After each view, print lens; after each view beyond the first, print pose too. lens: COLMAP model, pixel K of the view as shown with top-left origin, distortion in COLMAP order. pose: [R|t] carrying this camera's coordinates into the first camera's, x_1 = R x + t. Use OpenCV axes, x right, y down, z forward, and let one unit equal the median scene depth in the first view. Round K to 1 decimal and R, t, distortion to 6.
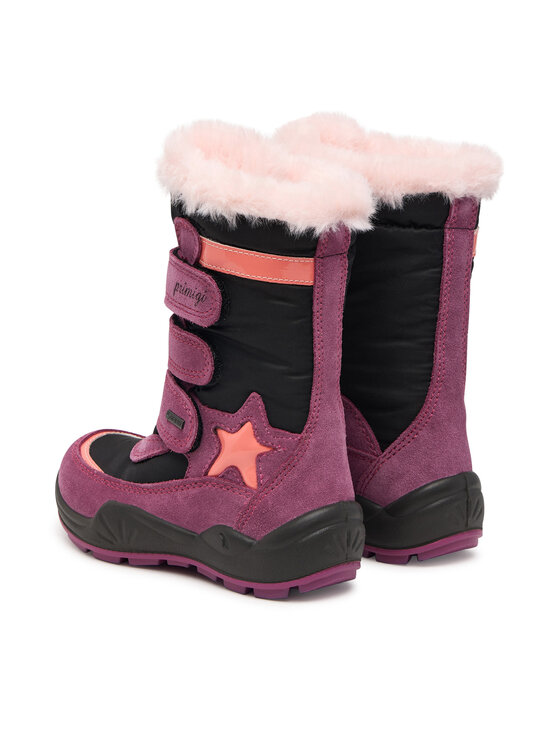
lens RADIAL K [[2053.6, 0, 280.0], [0, 2053.6, 373.0], [0, 0, 1]] dist [-1.759202, 0.038674]
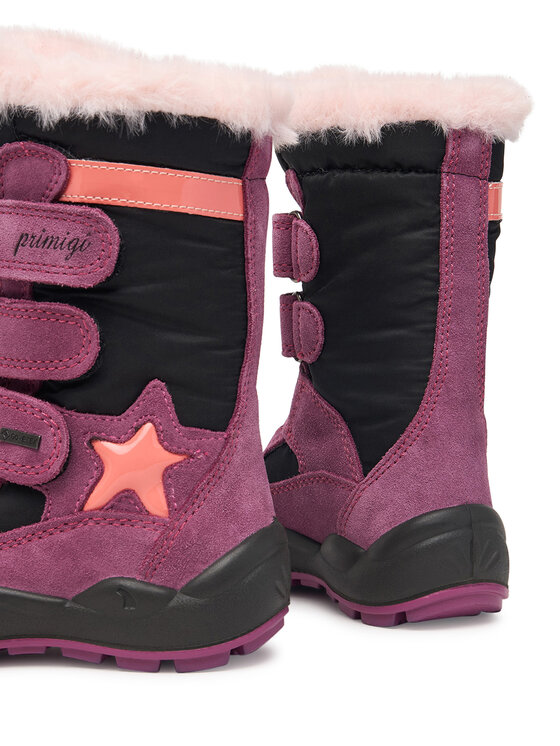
lens RADIAL K [[996.6, 0, 280.0], [0, 996.6, 373.0], [0, 0, 1]] dist [-0.072977, -0.027724]
pose [[0.835722, -0.048388, 0.547017, -0.165167], [0.119523, 0.988258, -0.095186, 0.045038], [-0.535988, 0.144930, 0.831692, 0.686936]]
